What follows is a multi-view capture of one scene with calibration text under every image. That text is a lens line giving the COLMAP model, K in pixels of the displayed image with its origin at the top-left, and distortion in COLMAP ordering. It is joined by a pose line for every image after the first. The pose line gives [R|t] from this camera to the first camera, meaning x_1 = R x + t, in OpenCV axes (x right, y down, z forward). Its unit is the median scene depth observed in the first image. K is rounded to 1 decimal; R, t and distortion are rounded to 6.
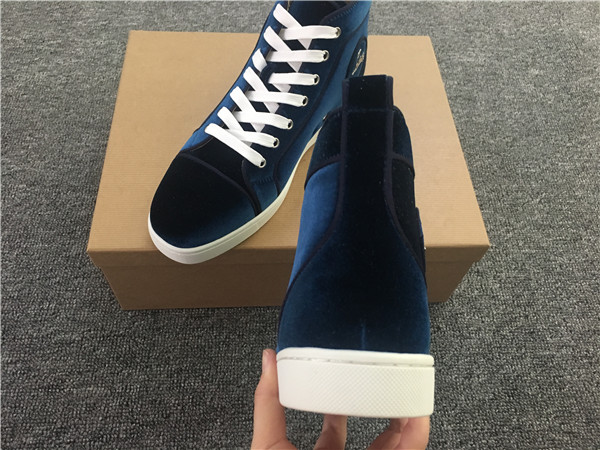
lens RADIAL K [[501.5, 0, 297.9], [0, 501.5, 224.8], [0, 0, 1]] dist [0.054128, -0.094862]
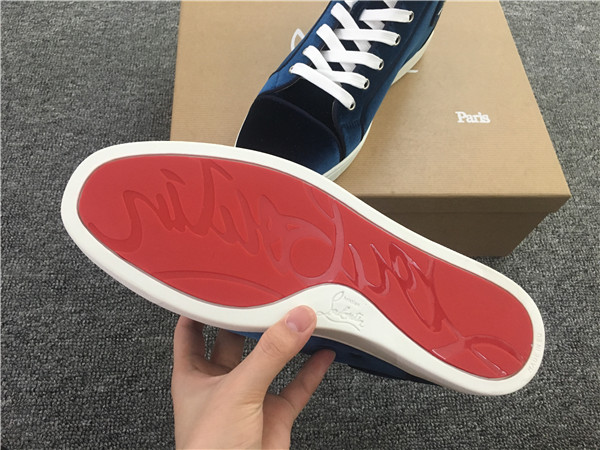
lens RADIAL K [[501.5, 0, 297.9], [0, 501.5, 224.8], [0, 0, 1]] dist [0.054128, -0.094862]
pose [[0.999702, 0.009010, 0.022695, -0.163557], [-0.010372, 0.998107, 0.060619, 0.040967], [-0.022106, -0.060837, 0.997903, 0.022636]]
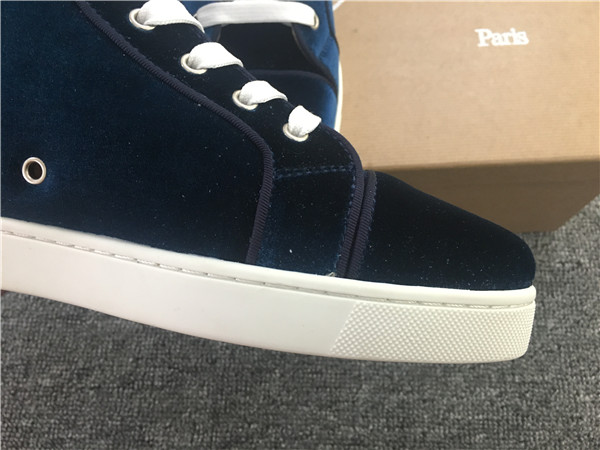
lens RADIAL K [[501.5, 0, 297.9], [0, 501.5, 224.8], [0, 0, 1]] dist [0.054128, -0.094862]
pose [[0.993536, 0.037124, -0.107273, -0.051002], [-0.014168, 0.978175, 0.207297, 0.006887], [0.112627, -0.204438, 0.972379, 0.294084]]
